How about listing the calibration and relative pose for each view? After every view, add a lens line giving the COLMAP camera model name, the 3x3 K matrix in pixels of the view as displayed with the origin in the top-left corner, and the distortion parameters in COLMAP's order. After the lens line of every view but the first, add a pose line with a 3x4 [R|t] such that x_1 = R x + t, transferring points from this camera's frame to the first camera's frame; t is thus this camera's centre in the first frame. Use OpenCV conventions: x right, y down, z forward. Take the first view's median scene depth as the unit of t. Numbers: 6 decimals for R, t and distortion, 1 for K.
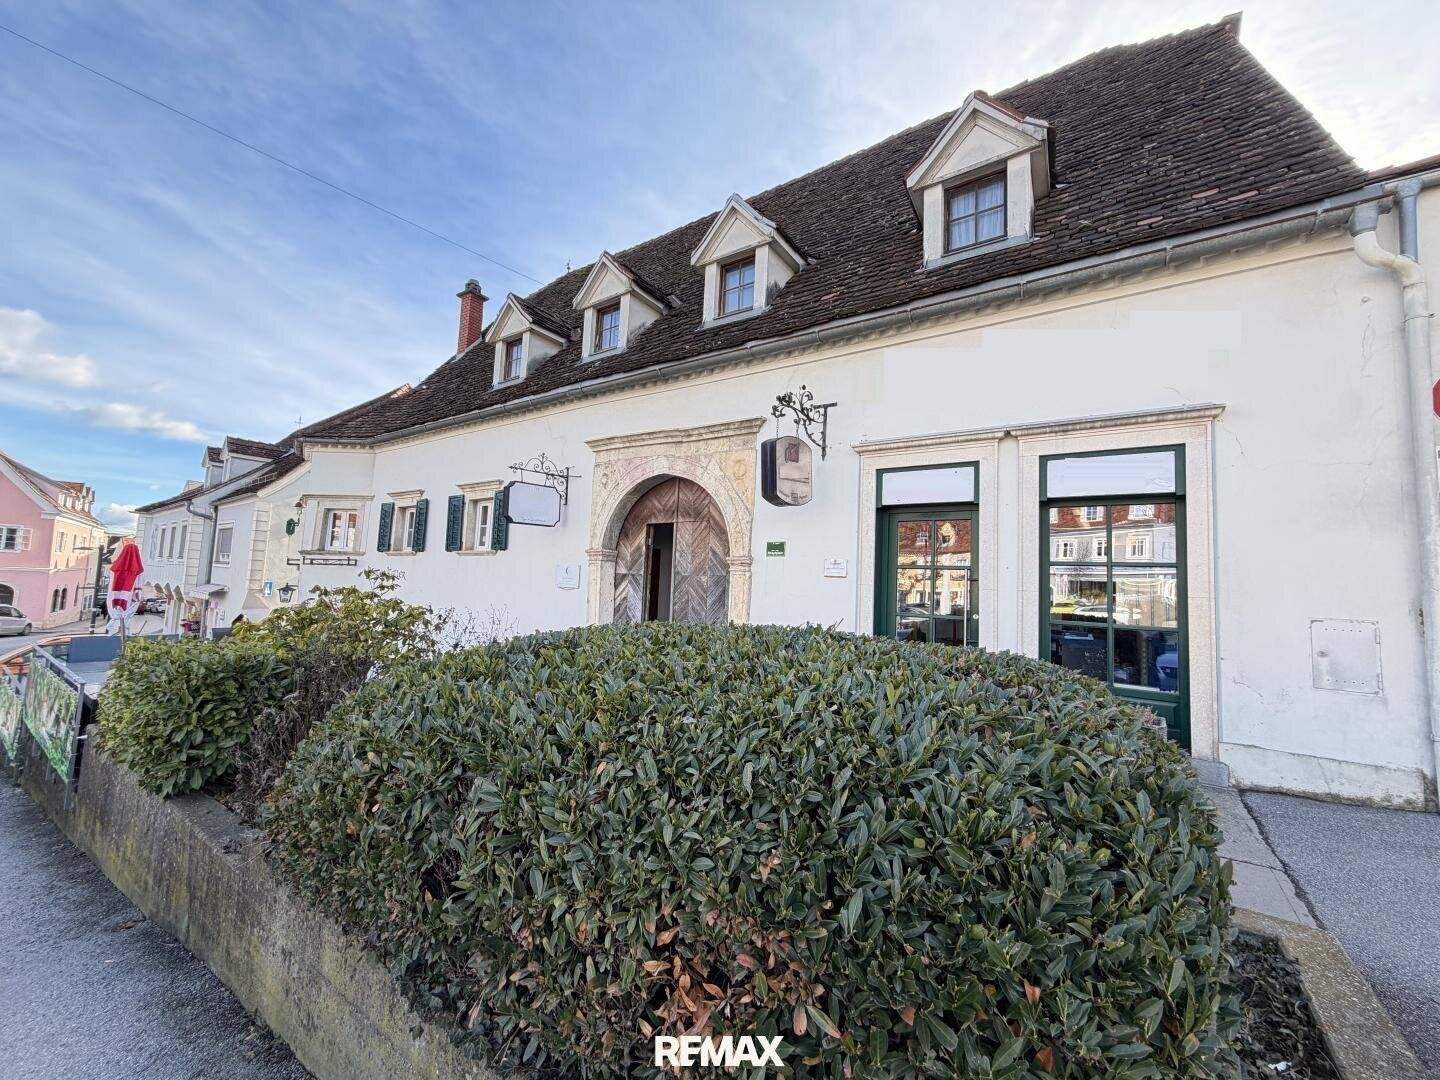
lens RADIAL K [[588.9, 0, 720.0], [0, 588.9, 540.0], [0, 0, 1]] dist [0.001270, -0.000055]
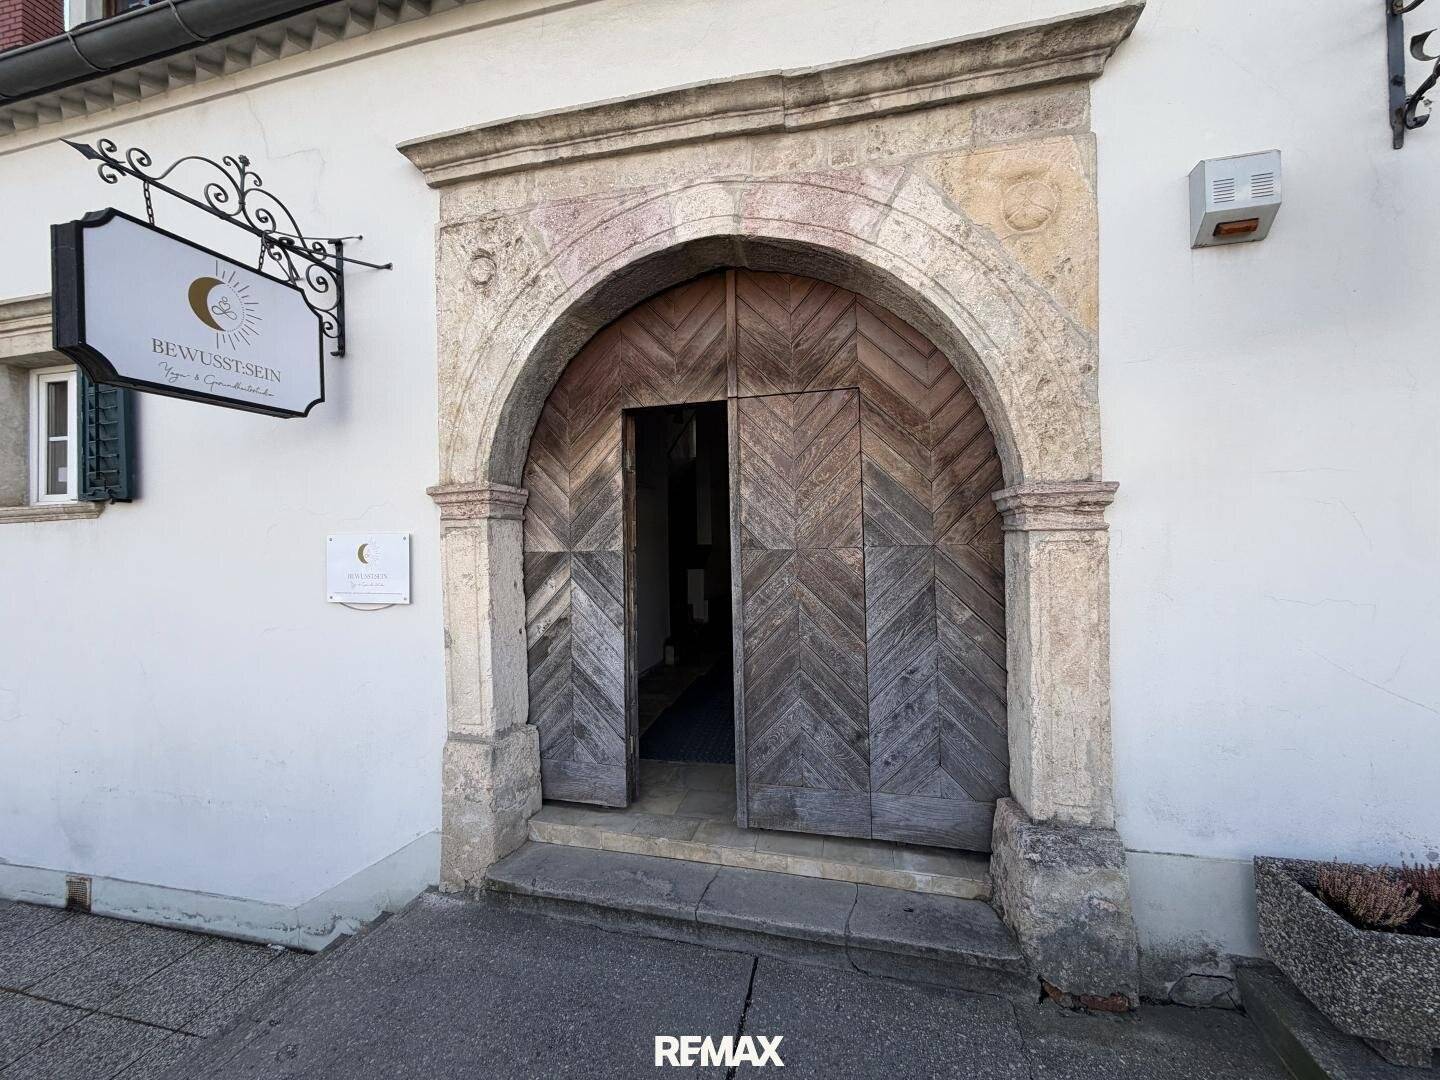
lens RADIAL K [[588.9, 0, 720.0], [0, 588.9, 540.0], [0, 0, 1]] dist [0.001270, -0.000055]
pose [[0.928482, -0.053272, 0.367537, -0.203700], [0.024688, 0.996323, 0.082044, 0.023345], [-0.370556, -0.067103, 0.926383, 0.646493]]
